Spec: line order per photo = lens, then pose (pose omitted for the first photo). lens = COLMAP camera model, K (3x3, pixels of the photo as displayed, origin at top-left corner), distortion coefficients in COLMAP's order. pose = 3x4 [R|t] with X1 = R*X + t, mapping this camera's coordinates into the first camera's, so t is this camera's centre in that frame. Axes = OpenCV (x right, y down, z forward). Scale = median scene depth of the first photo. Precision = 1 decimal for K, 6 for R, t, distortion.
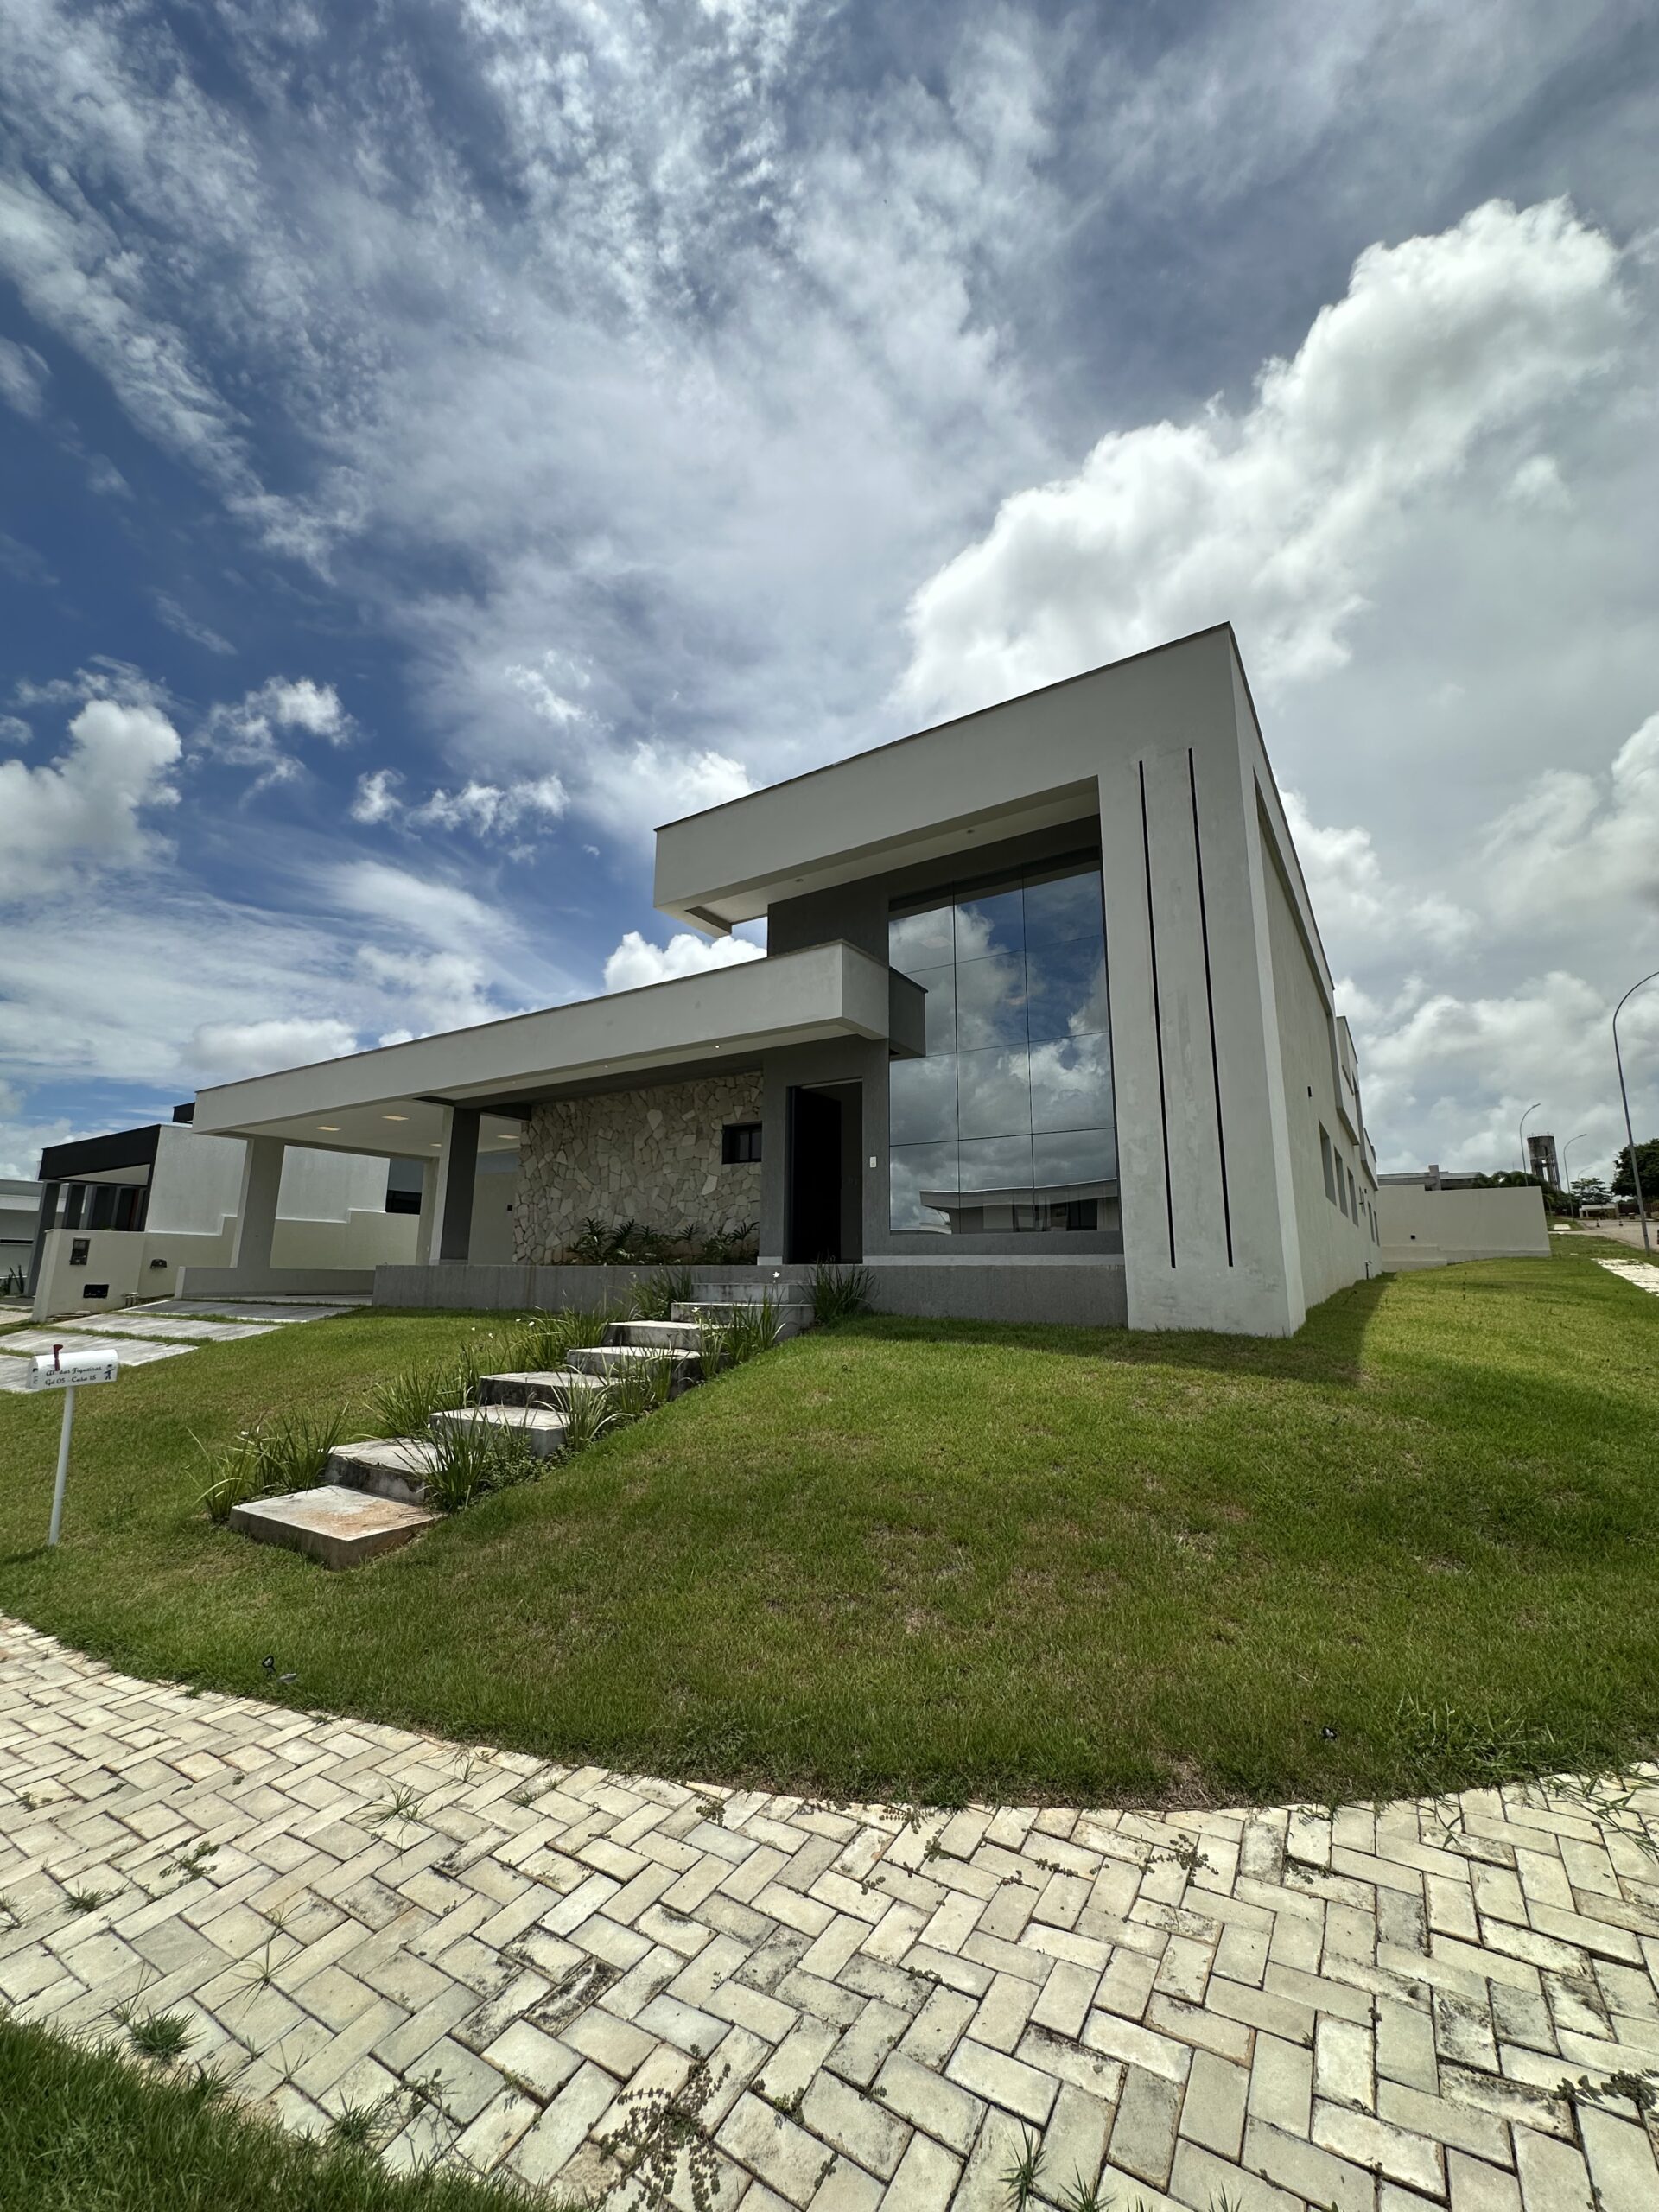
lens RADIAL K [[881.5, 0, 842.1], [0, 881.5, 1118.3], [0, 0, 1]] dist [0.001648, 0.000059]
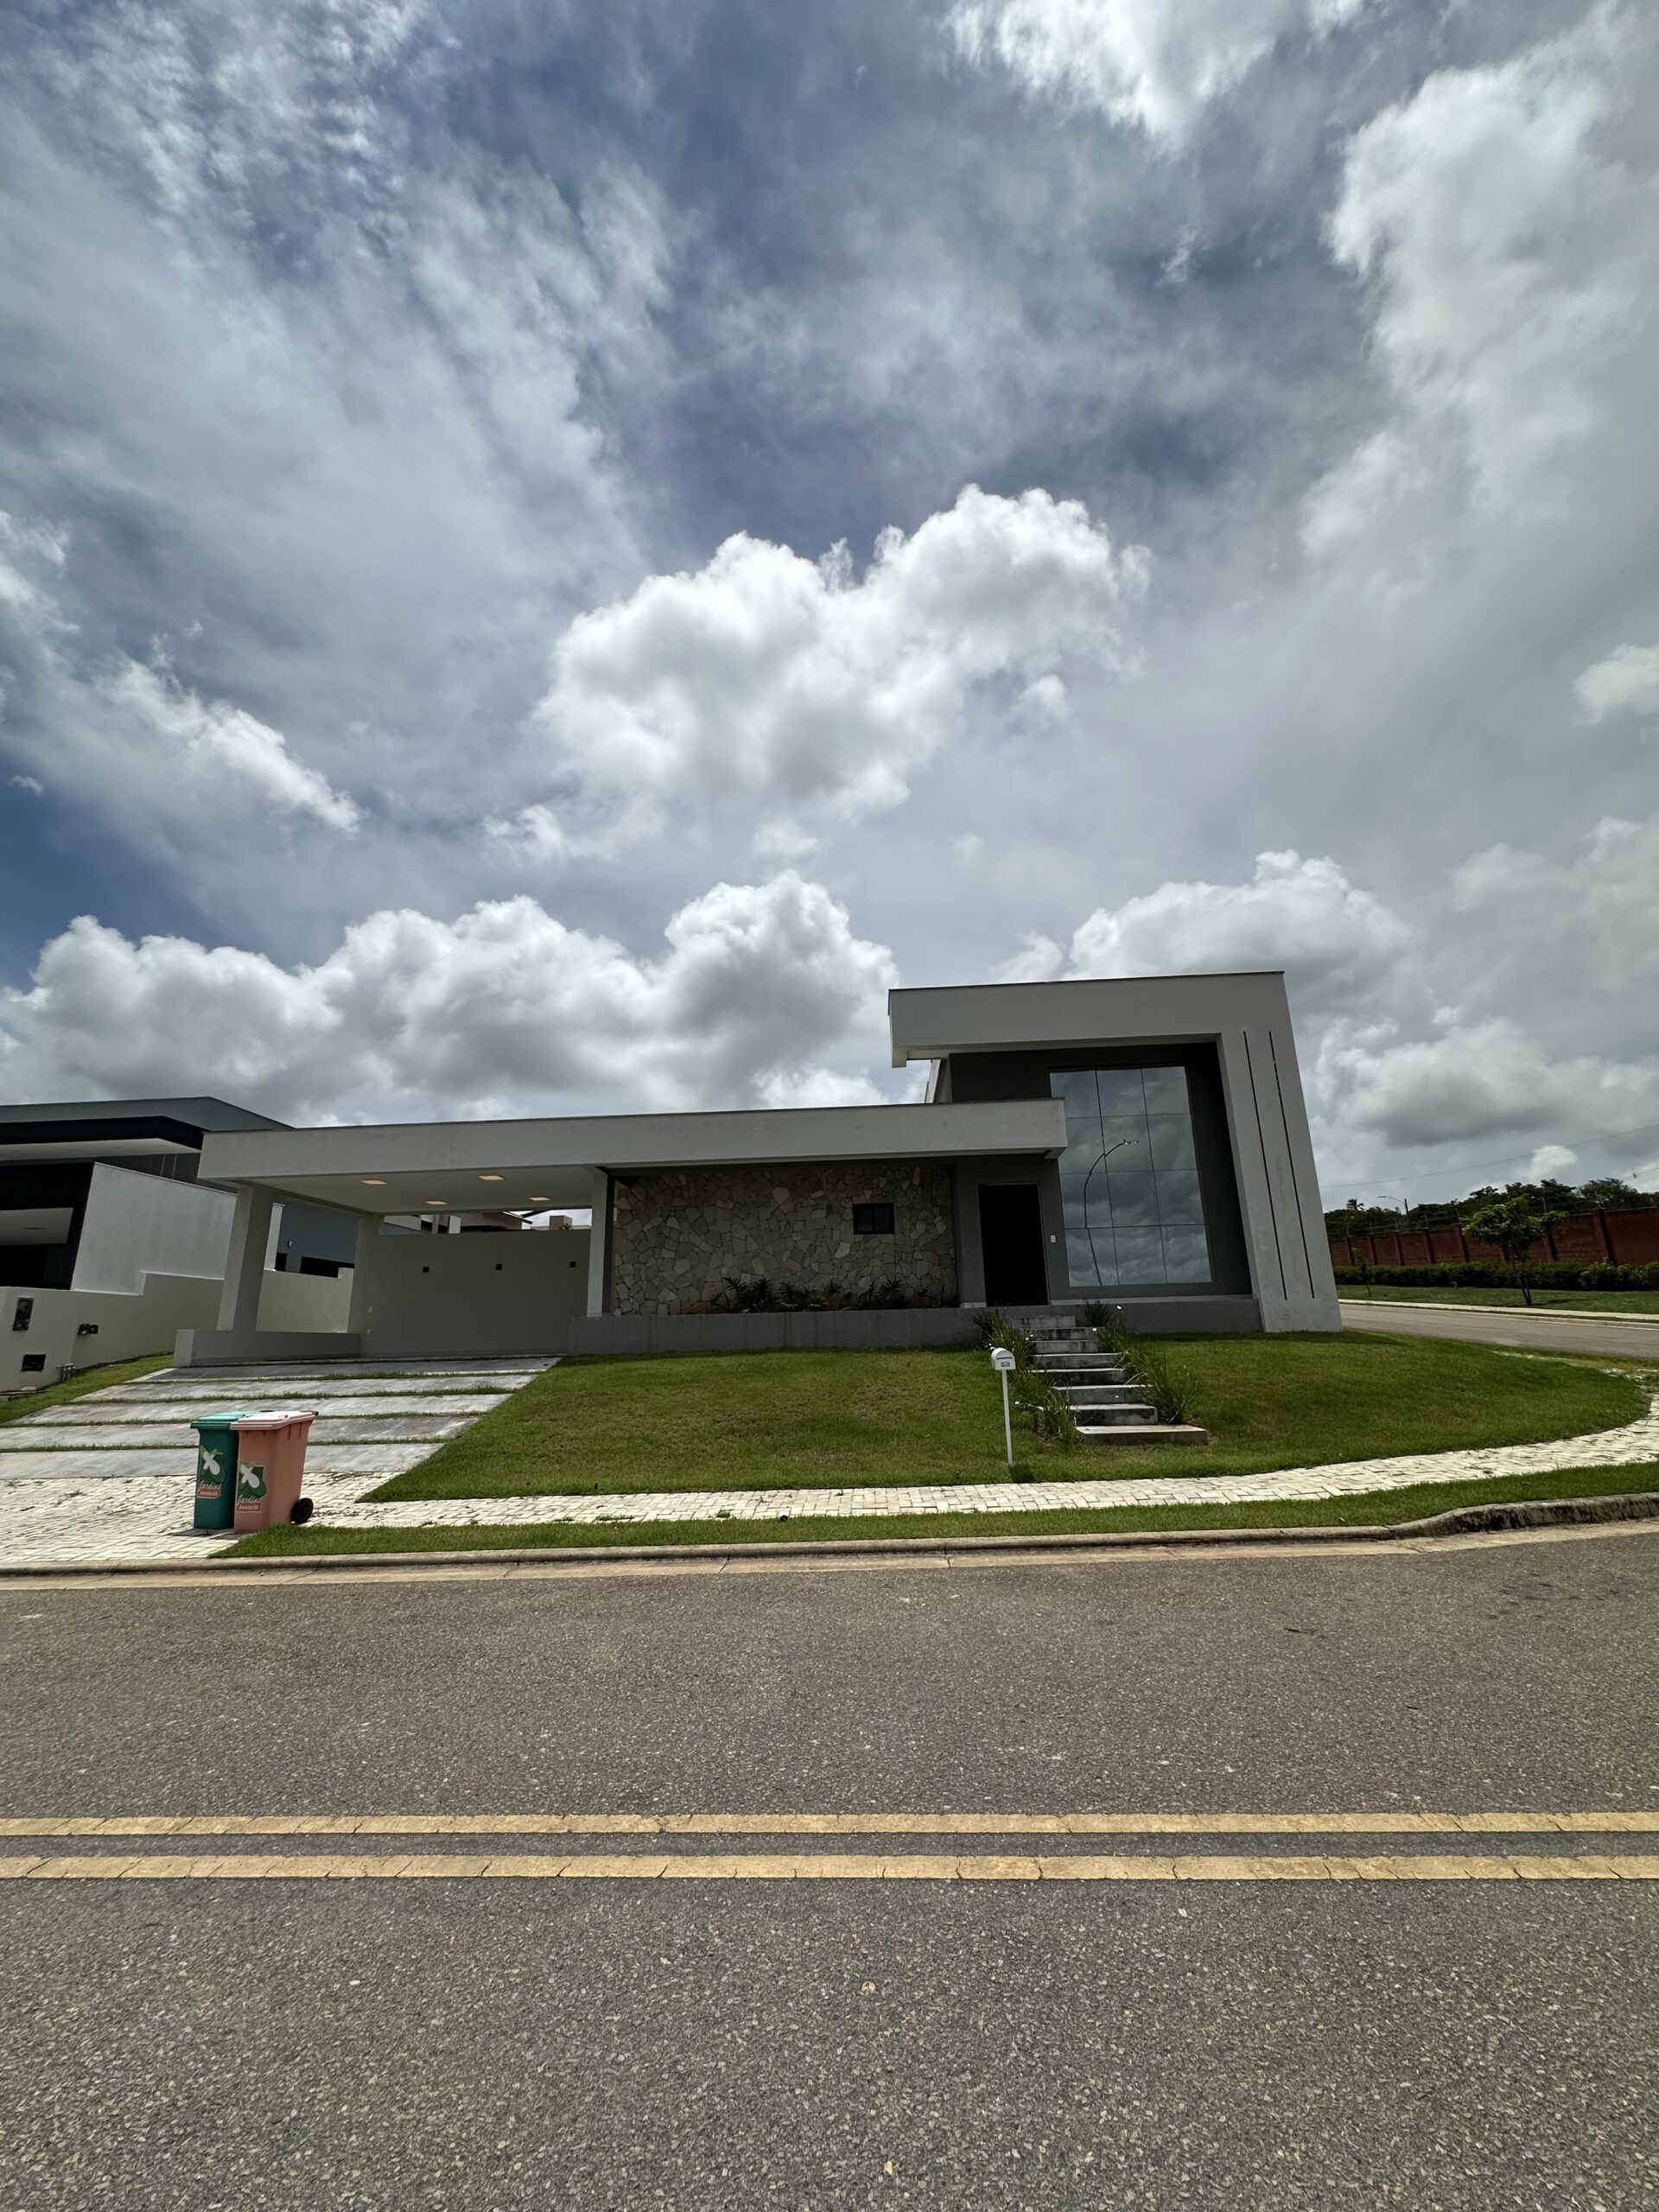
lens RADIAL K [[881.5, 0, 832.1], [0, 881.5, 1113.7], [0, 0, 1]] dist [0.001648, 0.000059]
pose [[0.872204, 0.095558, 0.479718, -0.575088], [-0.055638, 0.993748, -0.096791, 0.002003], [-0.485968, 0.057730, 0.872068, -0.094178]]
